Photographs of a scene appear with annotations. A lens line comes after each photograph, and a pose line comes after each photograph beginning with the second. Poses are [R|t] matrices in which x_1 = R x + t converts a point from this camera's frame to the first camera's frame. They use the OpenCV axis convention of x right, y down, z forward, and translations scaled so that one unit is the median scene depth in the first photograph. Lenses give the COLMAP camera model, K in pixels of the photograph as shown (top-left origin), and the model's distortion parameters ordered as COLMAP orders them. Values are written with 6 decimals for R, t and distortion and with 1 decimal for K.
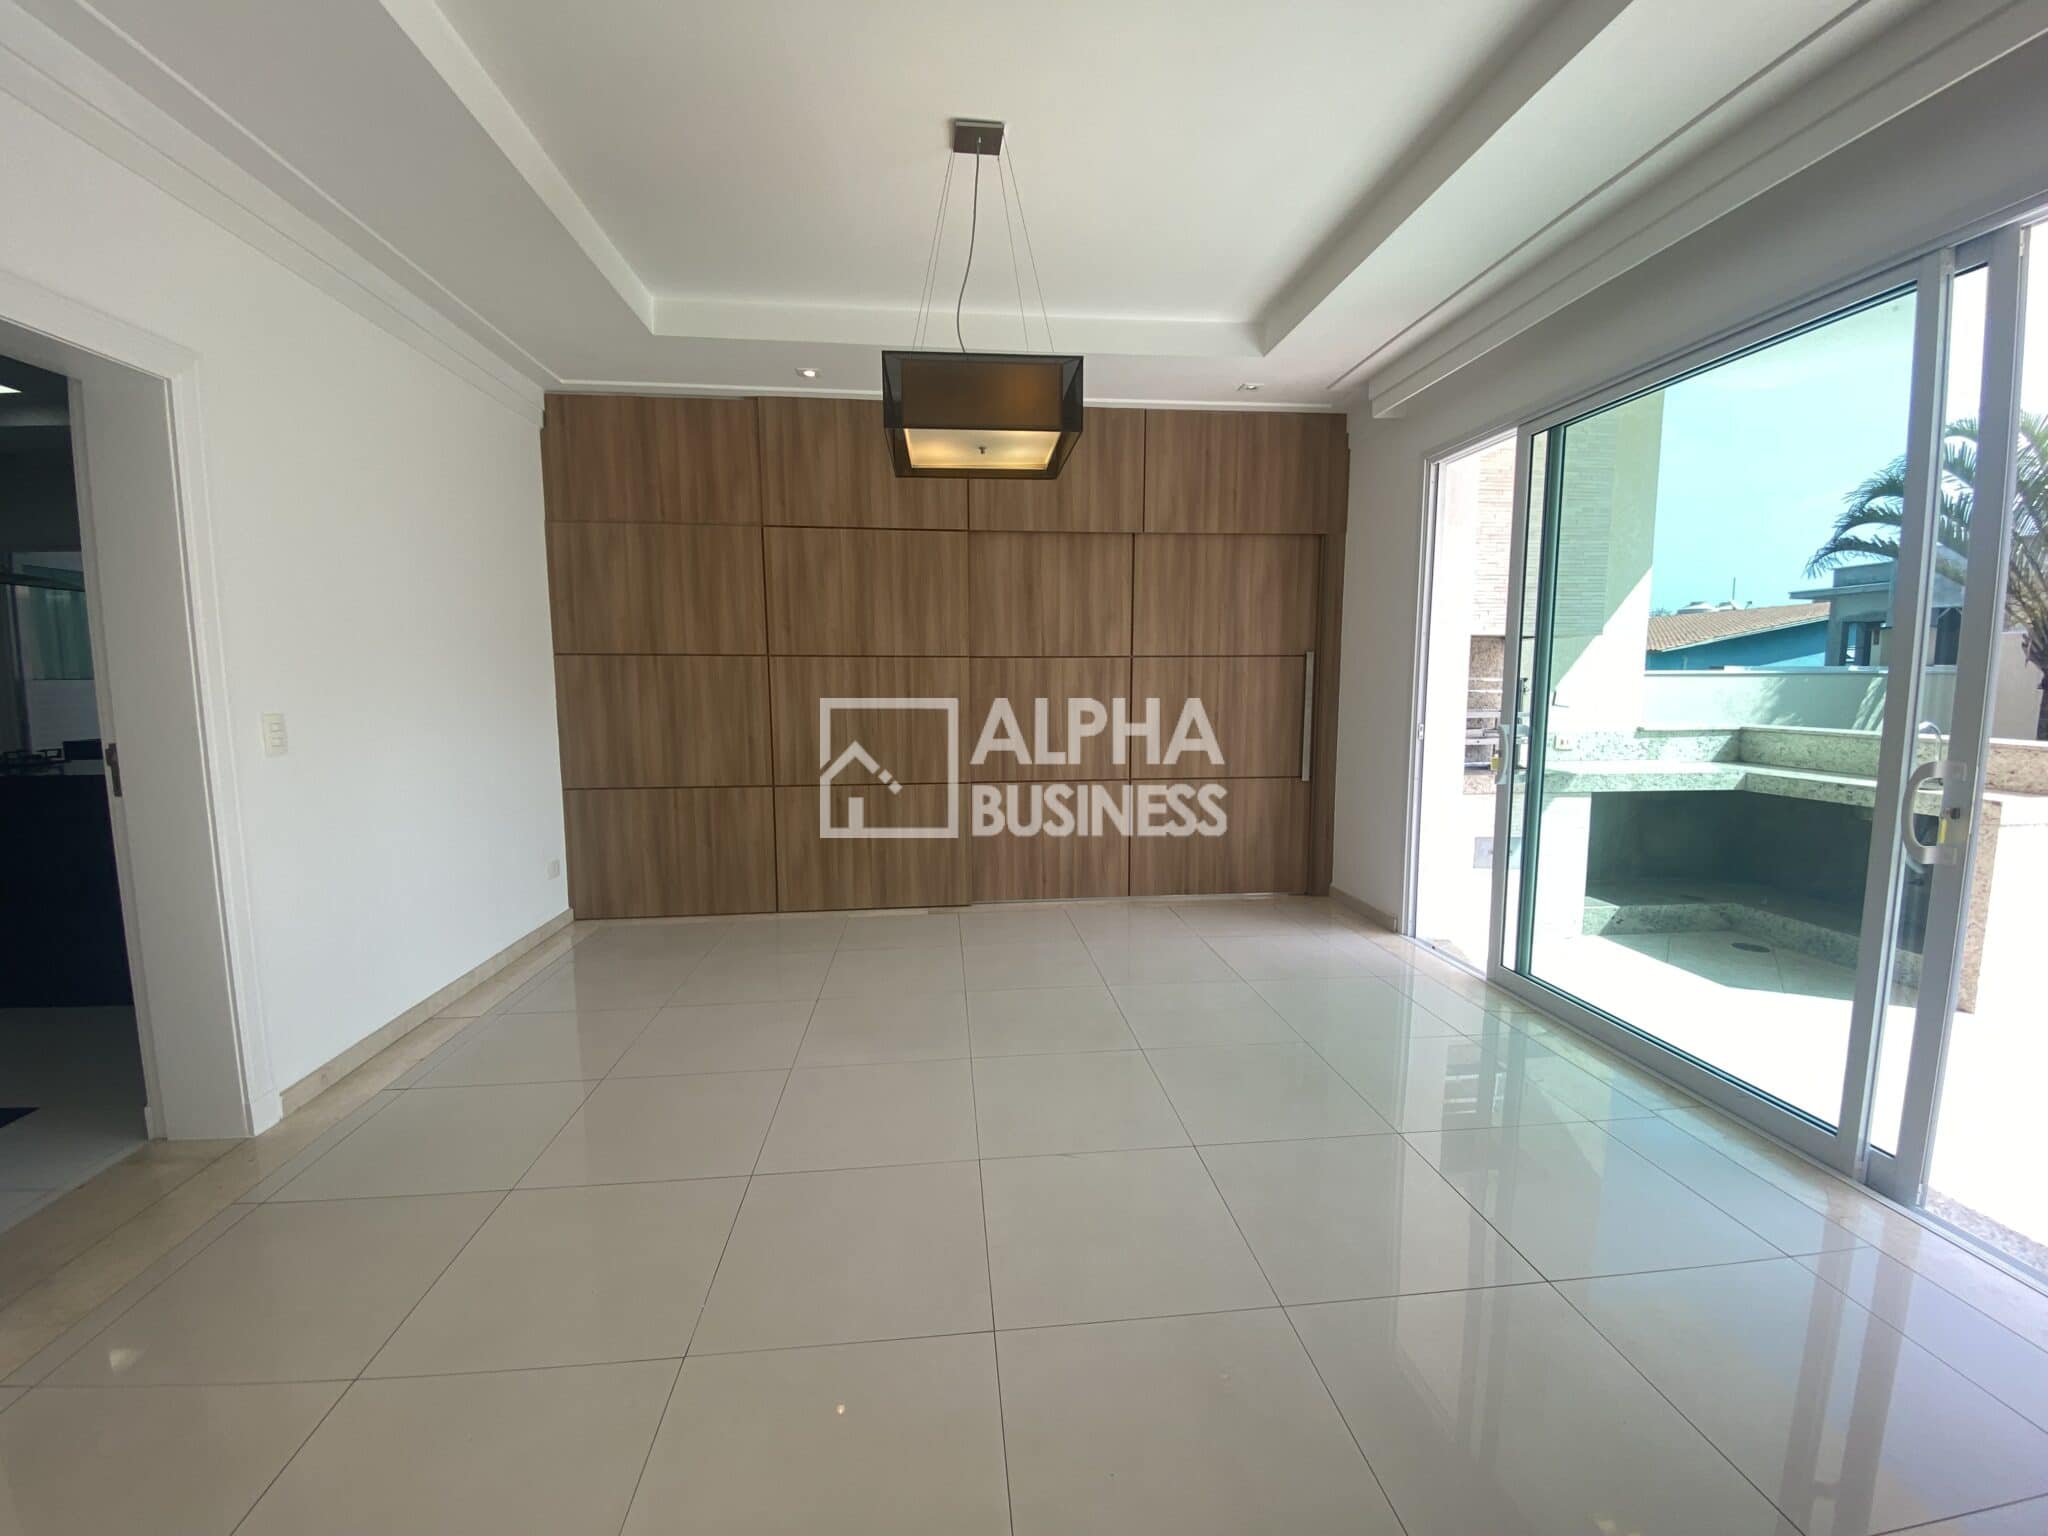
lens RADIAL K [[846.3, 0, 1018.1], [0, 846.3, 774.9], [0, 0, 1]] dist [-0.008098, -0.002437]
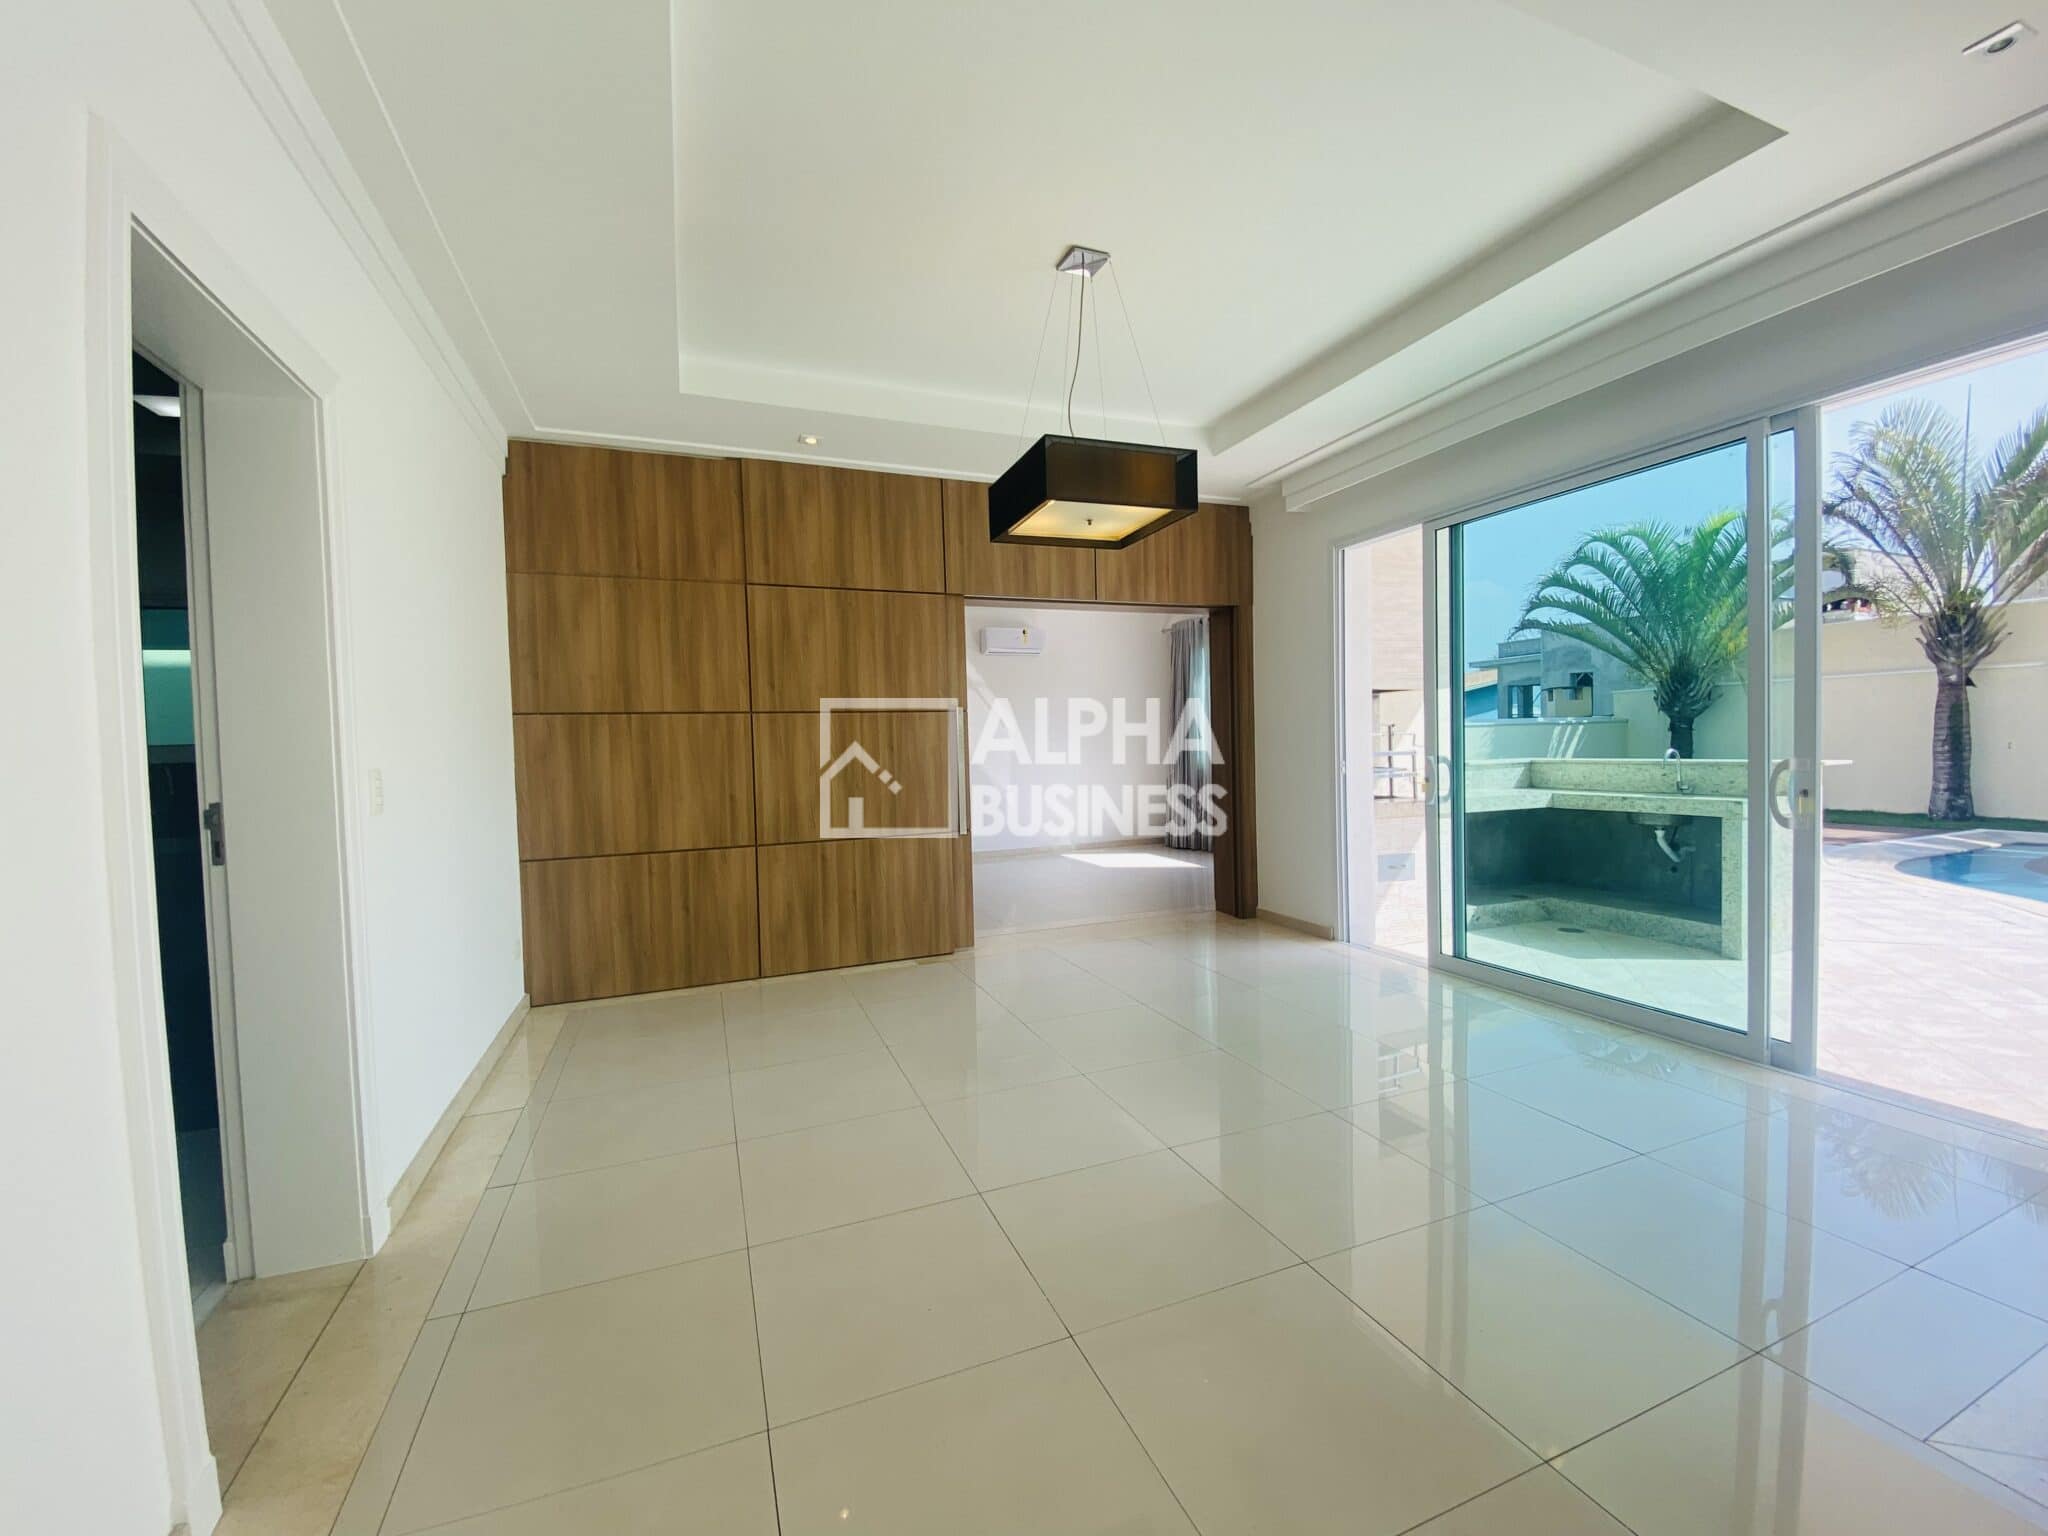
lens RADIAL K [[846.3, 0, 1018.4], [0, 846.3, 773.8], [0, 0, 1]] dist [-0.008098, -0.002437]
pose [[0.962591, -0.031000, 0.269178, -0.265818], [0.053229, 0.995711, -0.075677, 0.021209], [-0.265677, 0.087174, 0.960113, -0.024292]]
